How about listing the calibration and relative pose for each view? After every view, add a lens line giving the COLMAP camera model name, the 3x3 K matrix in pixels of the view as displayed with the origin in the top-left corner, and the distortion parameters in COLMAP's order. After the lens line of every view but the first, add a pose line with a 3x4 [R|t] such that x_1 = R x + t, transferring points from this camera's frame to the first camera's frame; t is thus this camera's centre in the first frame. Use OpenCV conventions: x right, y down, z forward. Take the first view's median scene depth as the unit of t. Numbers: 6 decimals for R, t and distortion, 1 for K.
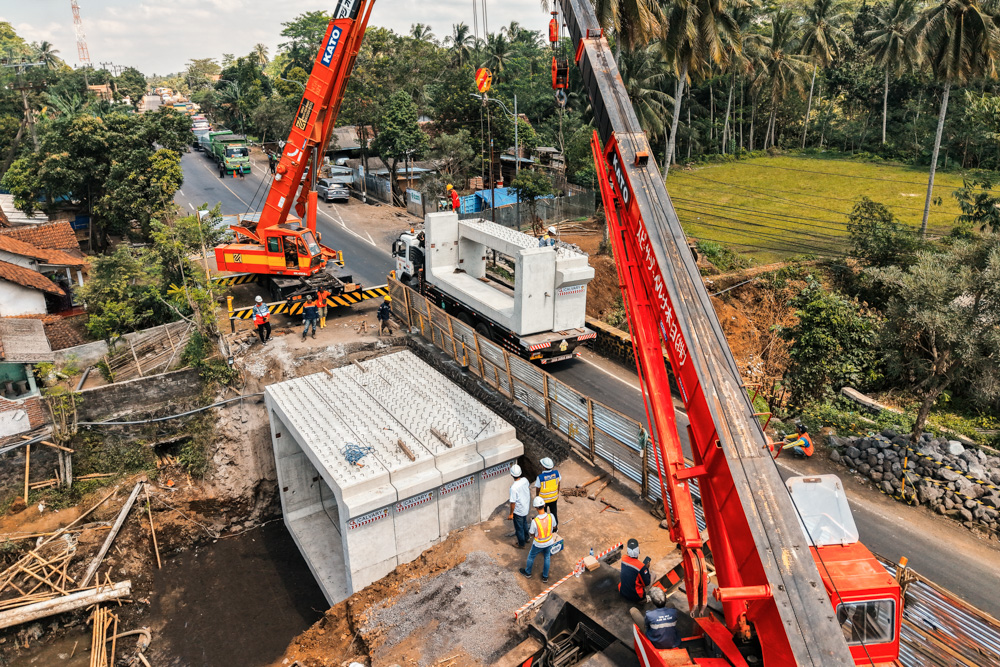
lens RADIAL K [[704.4, 0, 487.9], [0, 704.4, 293.7], [0, 0, 1]] dist [0.023028, -0.012864]
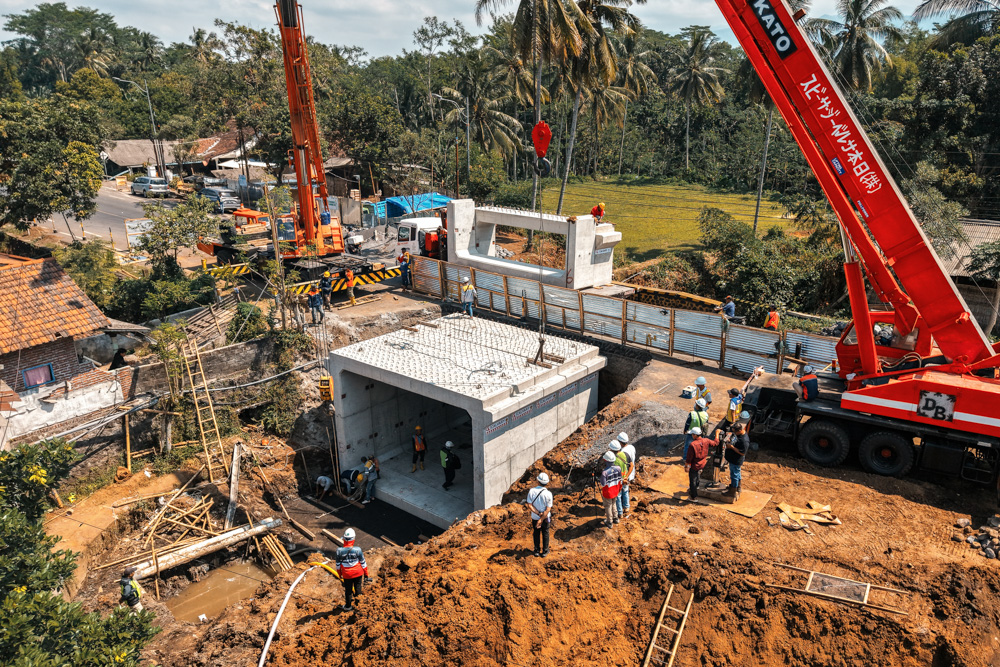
lens RADIAL K [[704.4, 0, 561.3], [0, 704.4, 369.4], [0, 0, 1]] dist [0.023028, -0.012864]
pose [[0.934137, -0.085016, 0.346640, -0.382781], [0.063507, 0.995311, 0.072964, 0.105327], [-0.351218, -0.046144, 0.935156, -0.155688]]
